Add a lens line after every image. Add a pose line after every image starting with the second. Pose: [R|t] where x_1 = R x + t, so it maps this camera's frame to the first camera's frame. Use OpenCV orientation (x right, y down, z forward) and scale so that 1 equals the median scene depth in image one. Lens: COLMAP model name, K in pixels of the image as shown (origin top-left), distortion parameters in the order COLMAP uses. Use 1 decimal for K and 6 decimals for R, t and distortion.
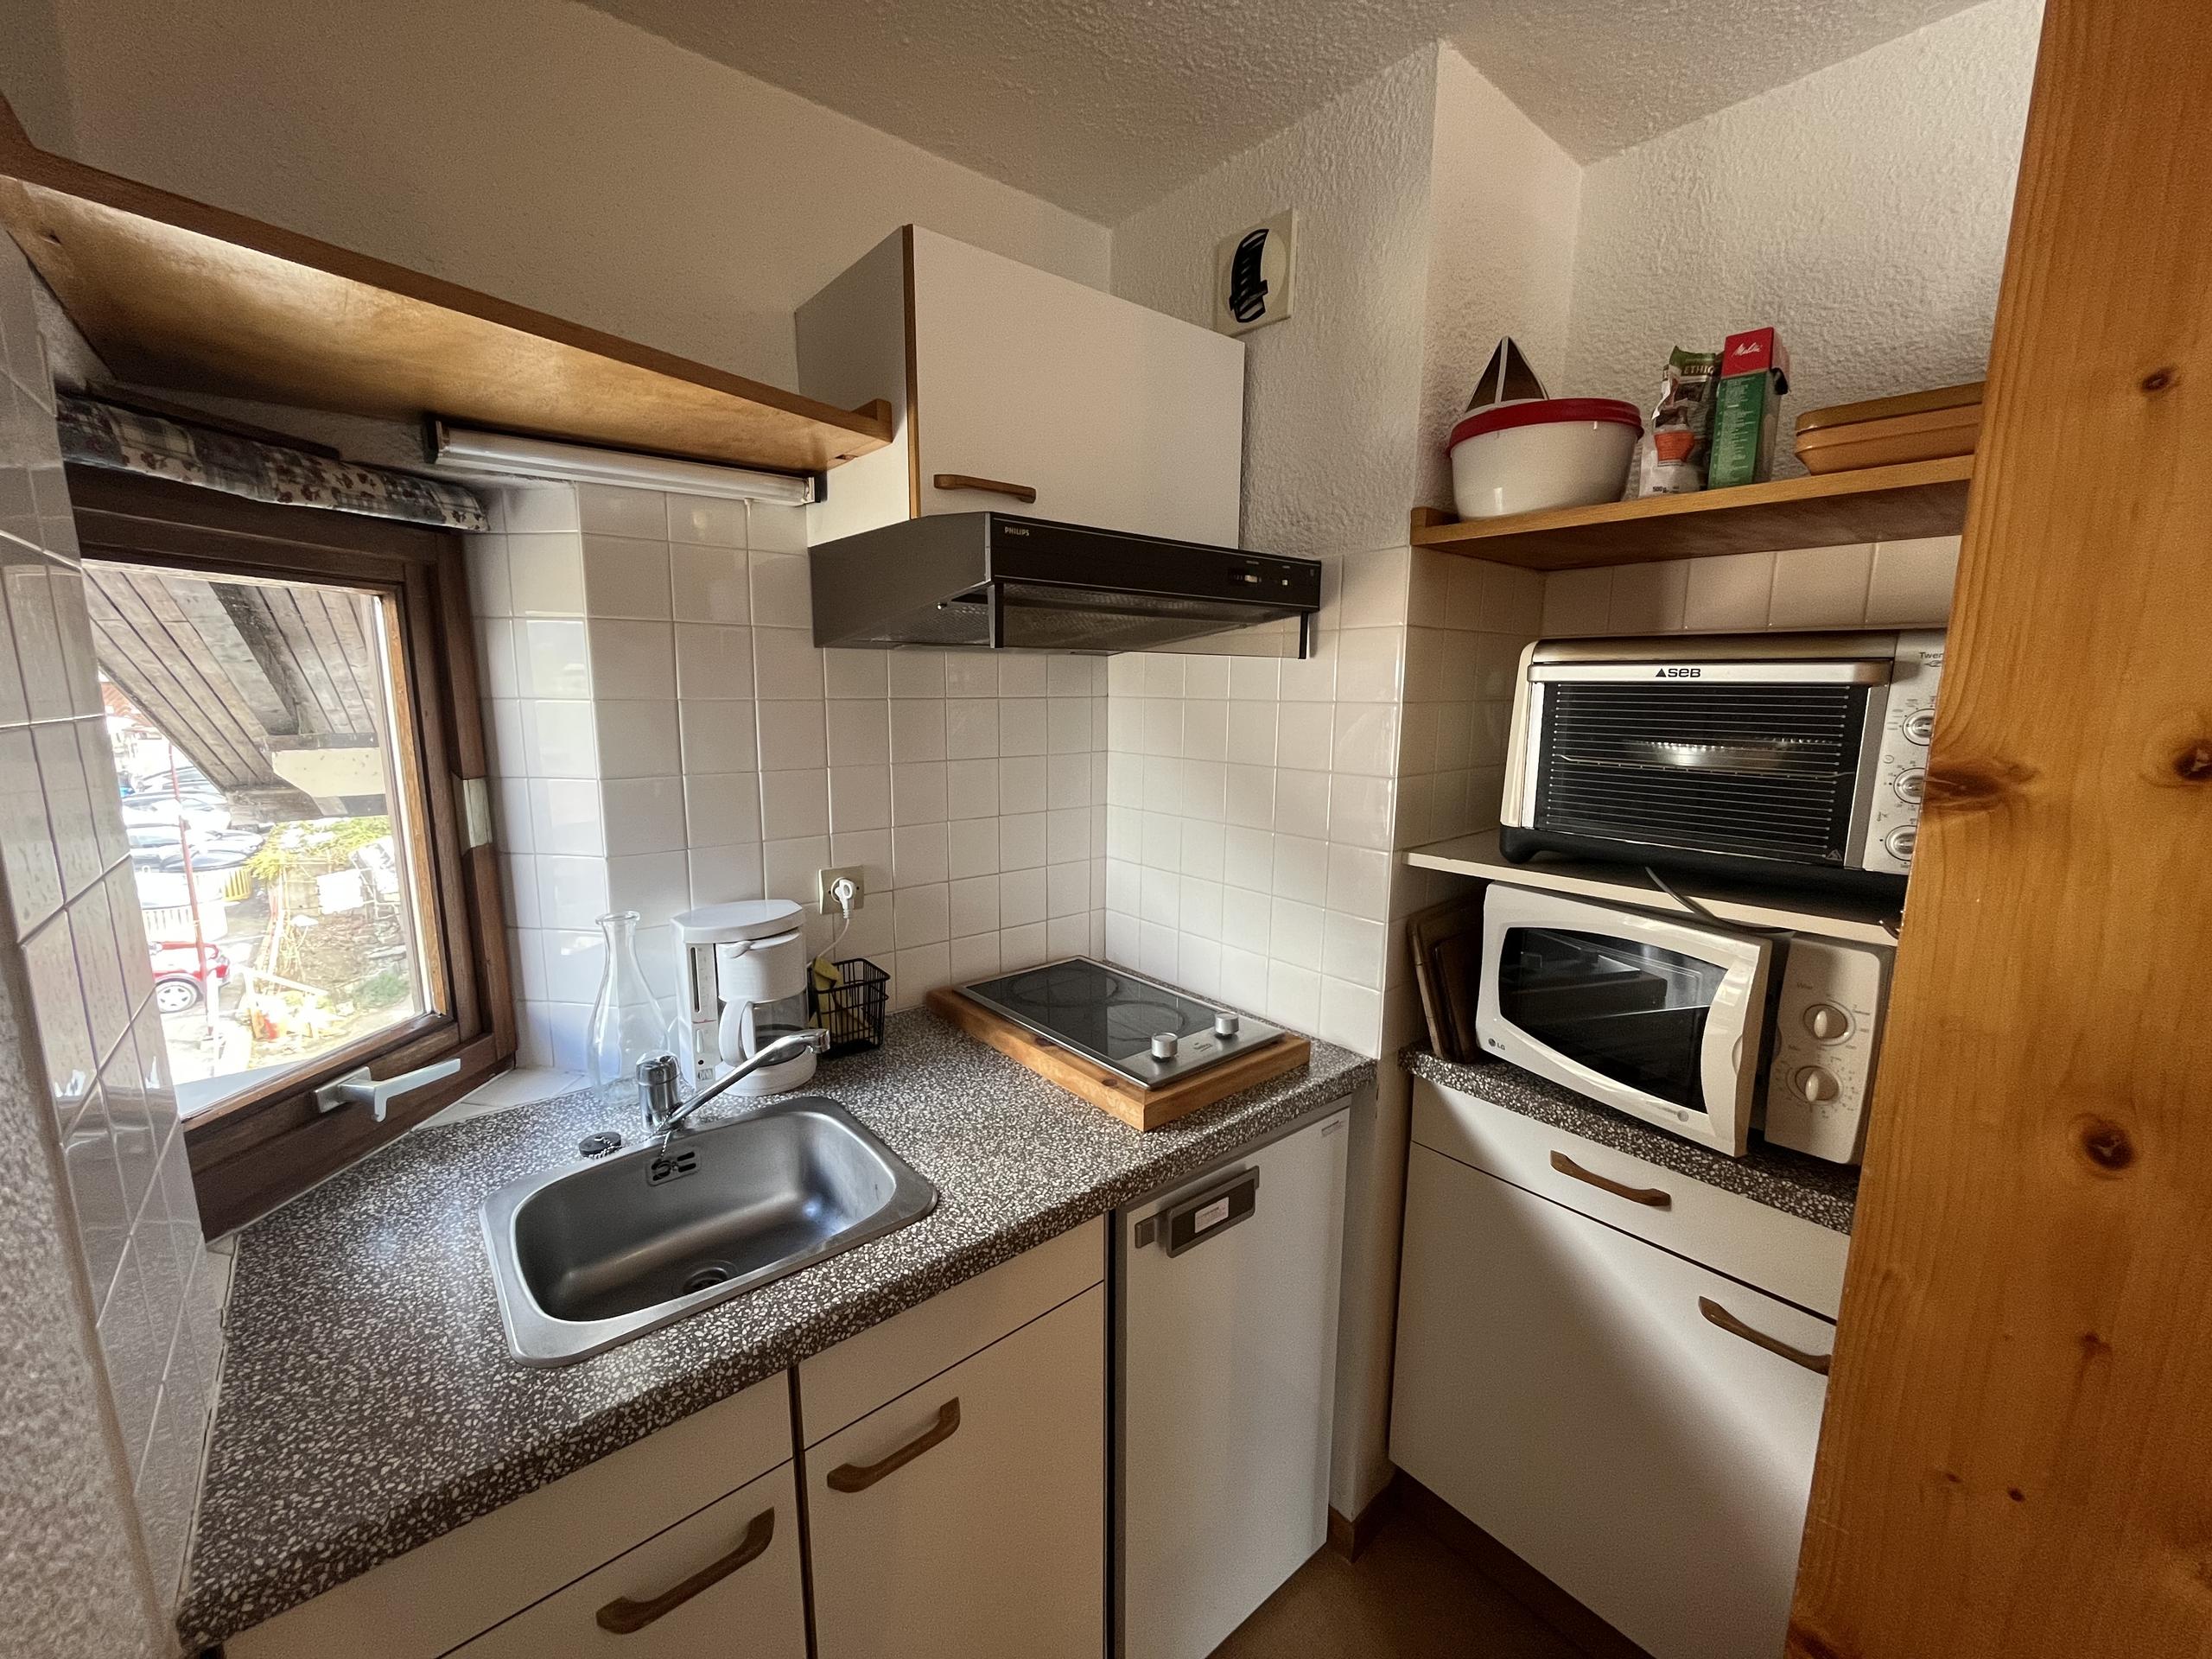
lens RADIAL K [[892.6, 0, 1102.4], [0, 892.6, 831.2], [0, 0, 1]] dist [-0.001404, -0.000298]
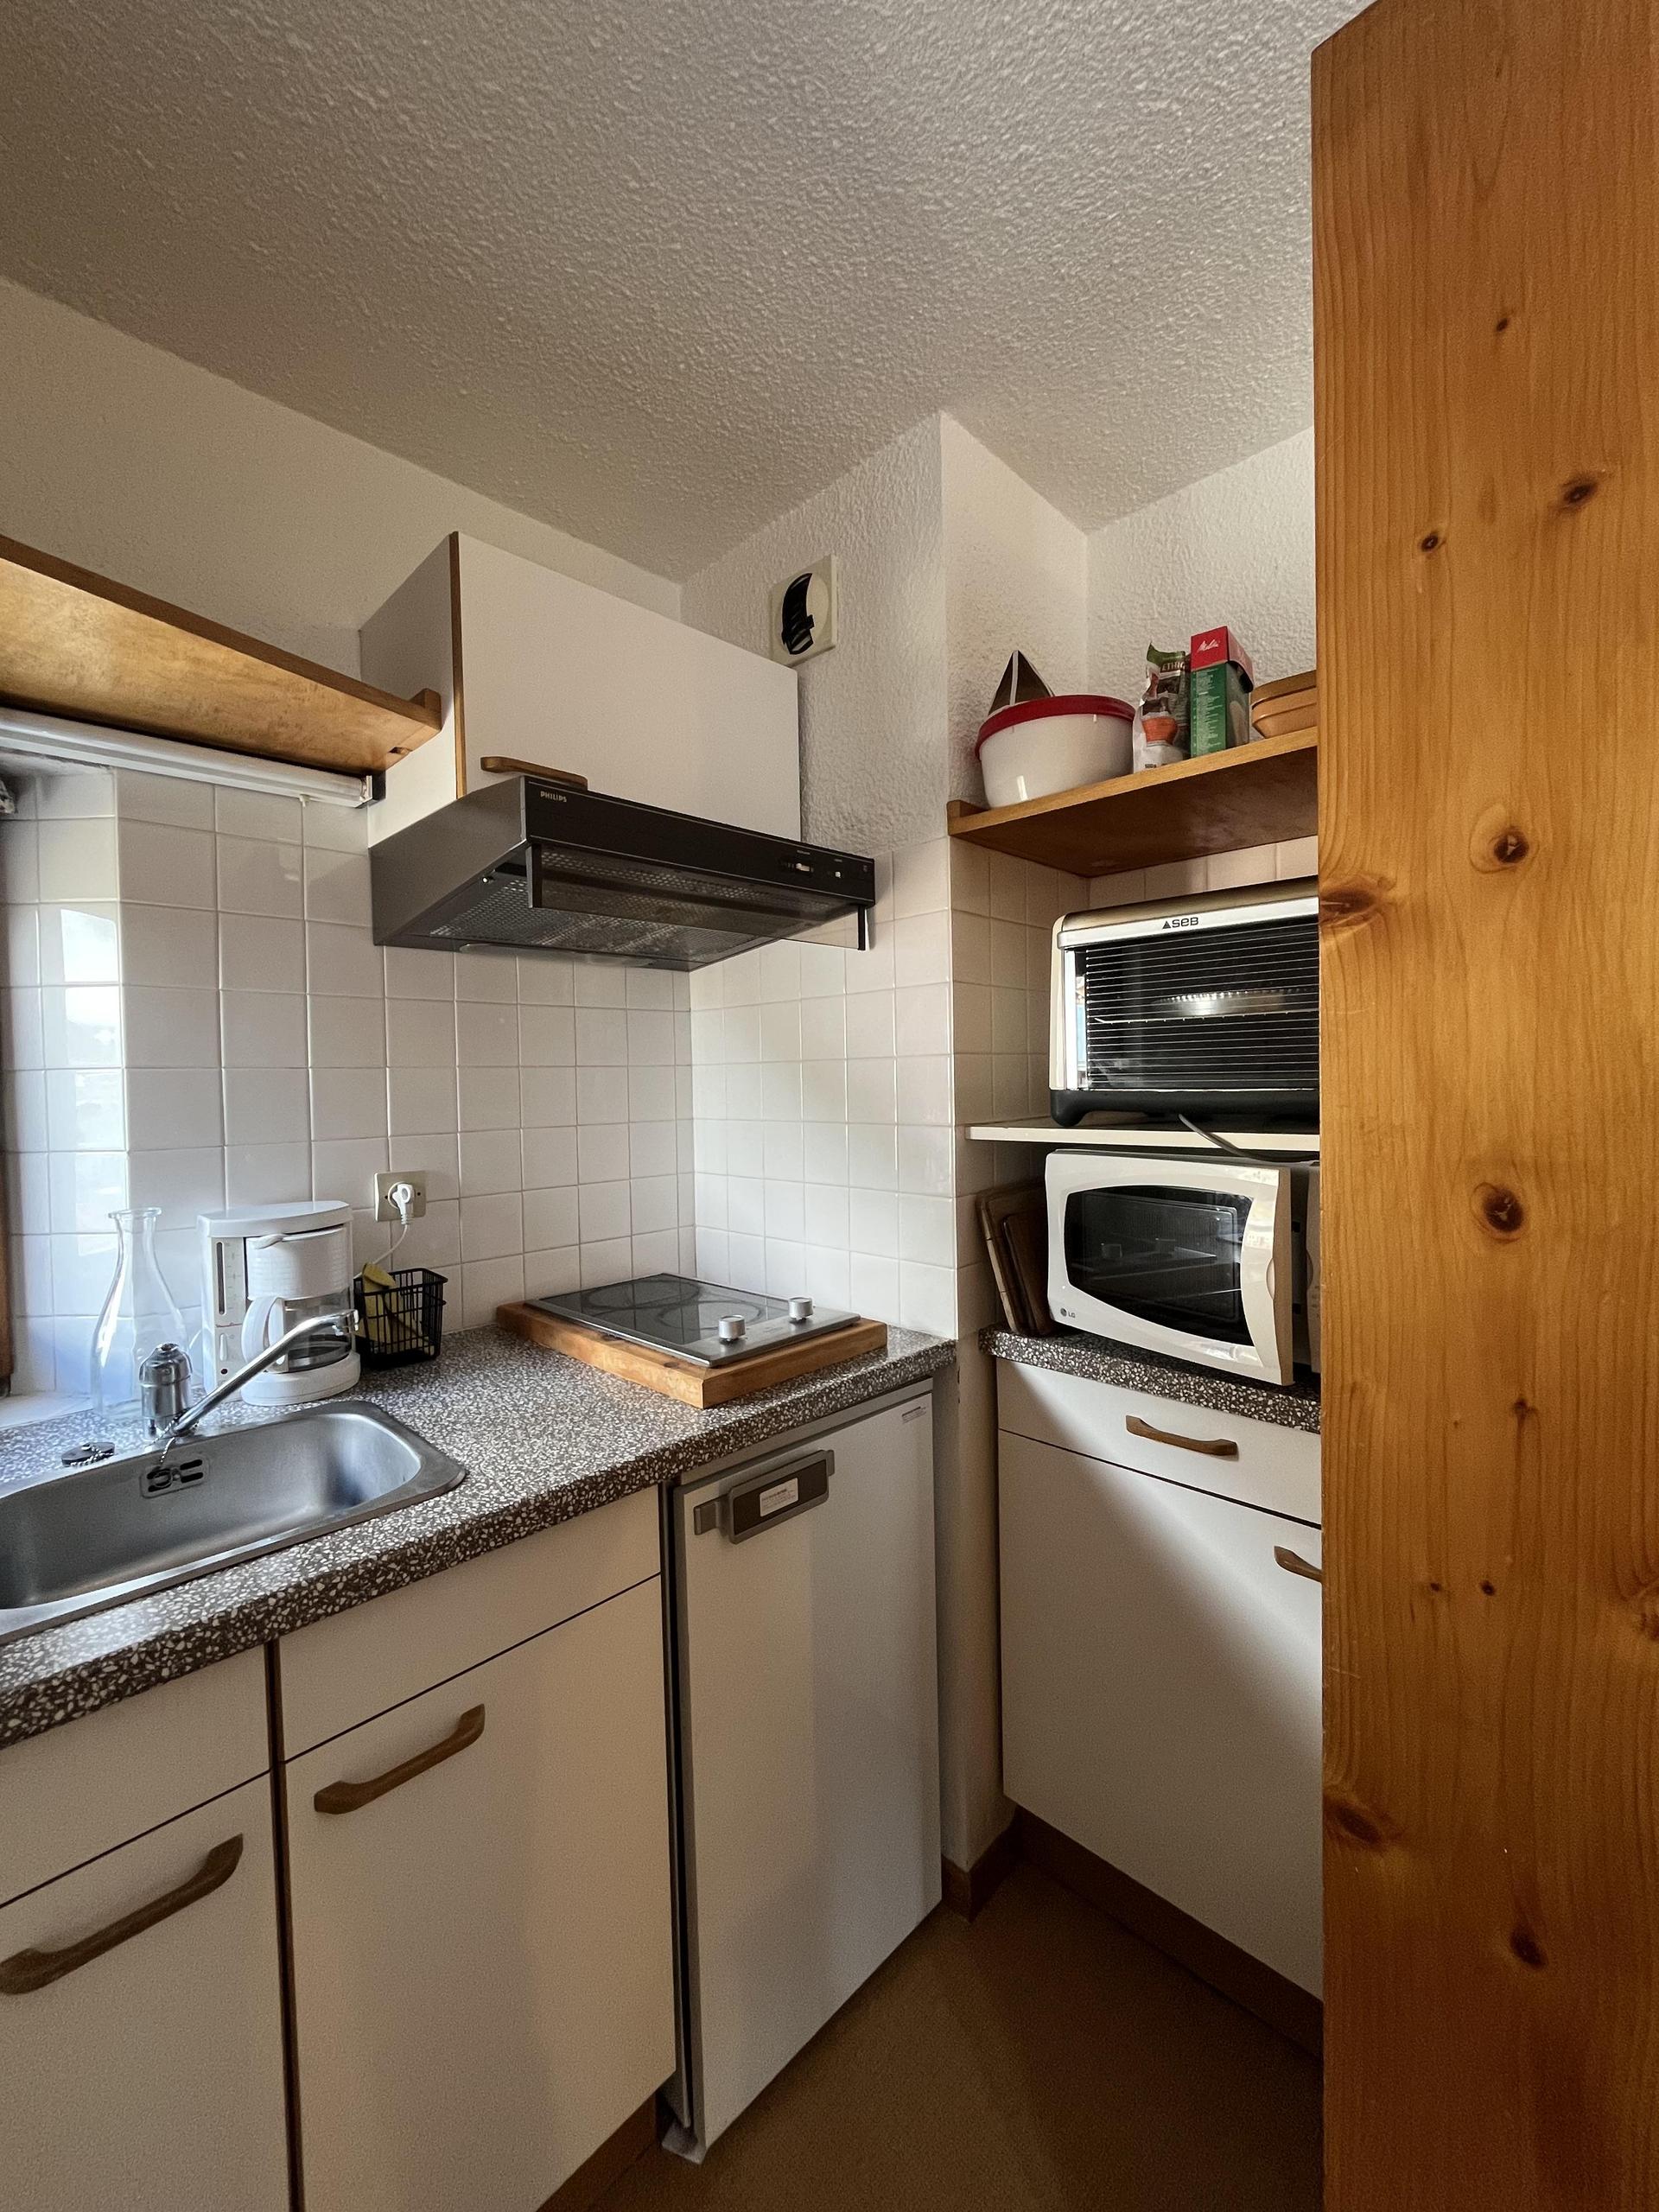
lens RADIAL K [[892.6, 0, 828.8], [0, 892.6, 1098.2], [0, 0, 1]] dist [-0.001404, -0.000298]
pose [[0.995206, -0.029053, 0.093389, 0.098652], [0.041896, 0.989455, -0.138650, 0.143428], [-0.088376, 0.141898, 0.985928, 0.000039]]
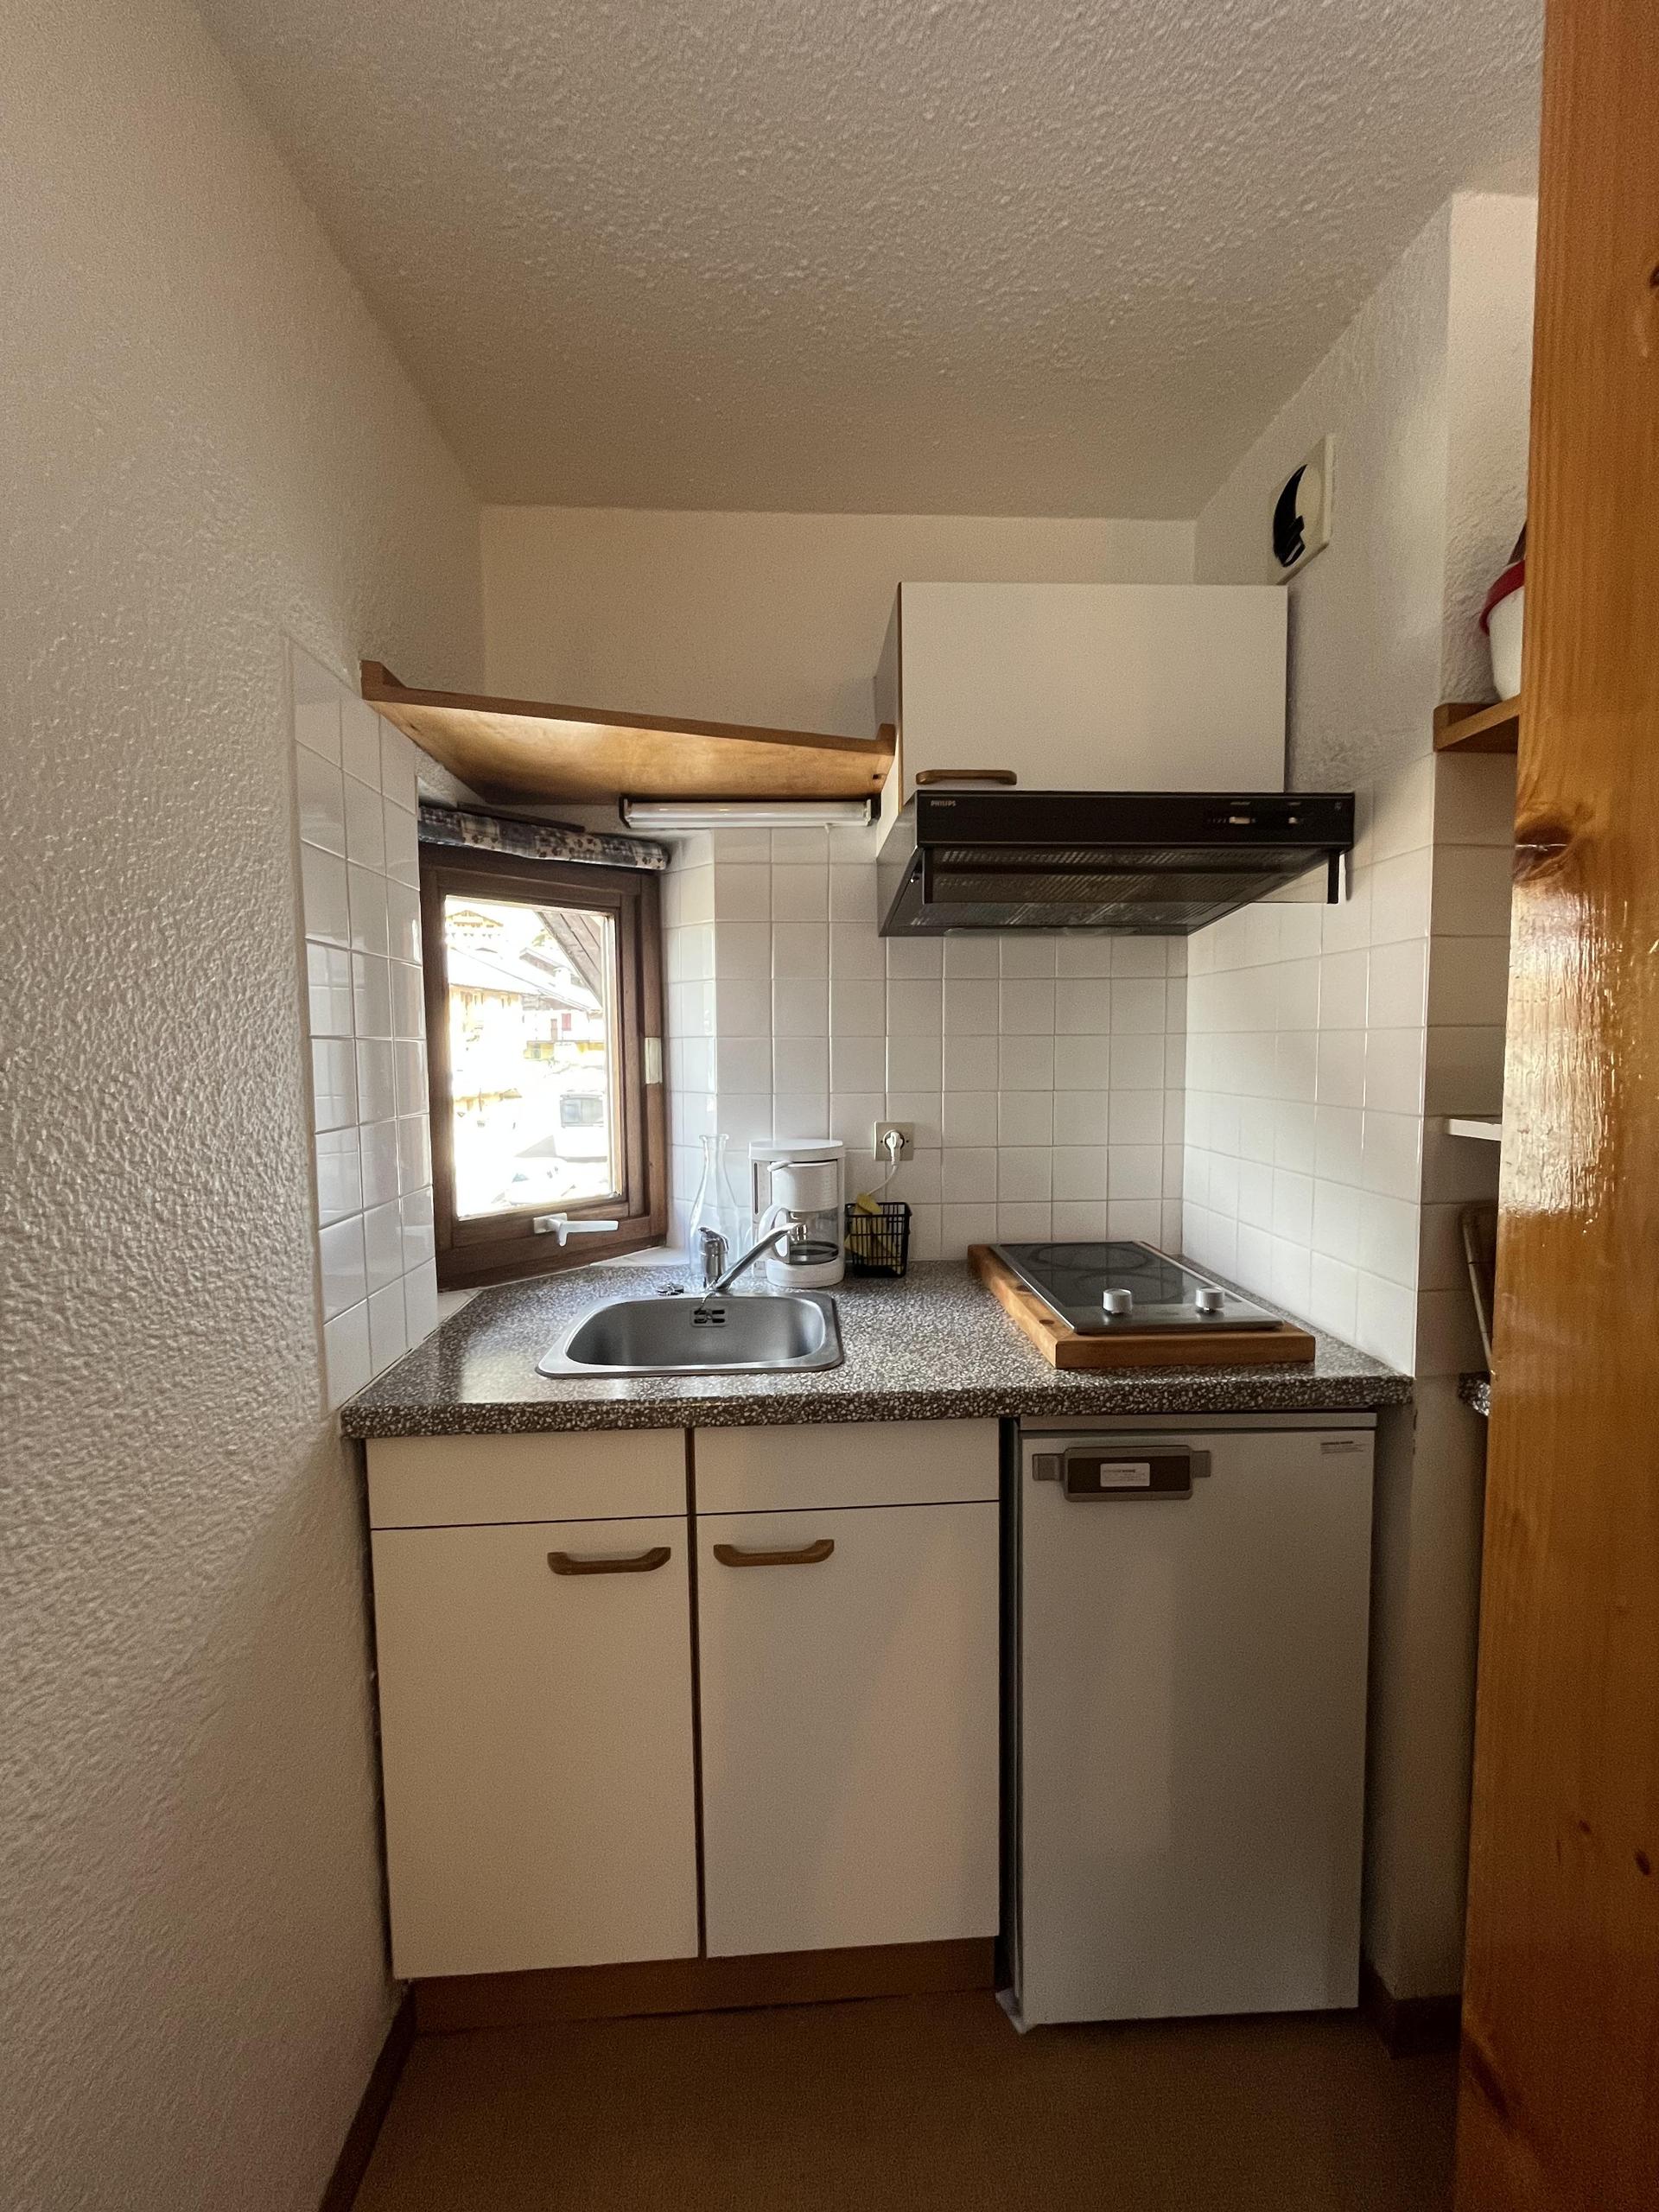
lens RADIAL K [[892.6, 0, 830.9], [0, 892.6, 1098.0], [0, 0, 1]] dist [-0.001404, -0.000298]
pose [[0.798553, 0.024503, -0.601425, 0.431571], [-0.084876, 0.993772, -0.072207, 0.126400], [0.595910, 0.108708, 0.795659, 0.016403]]
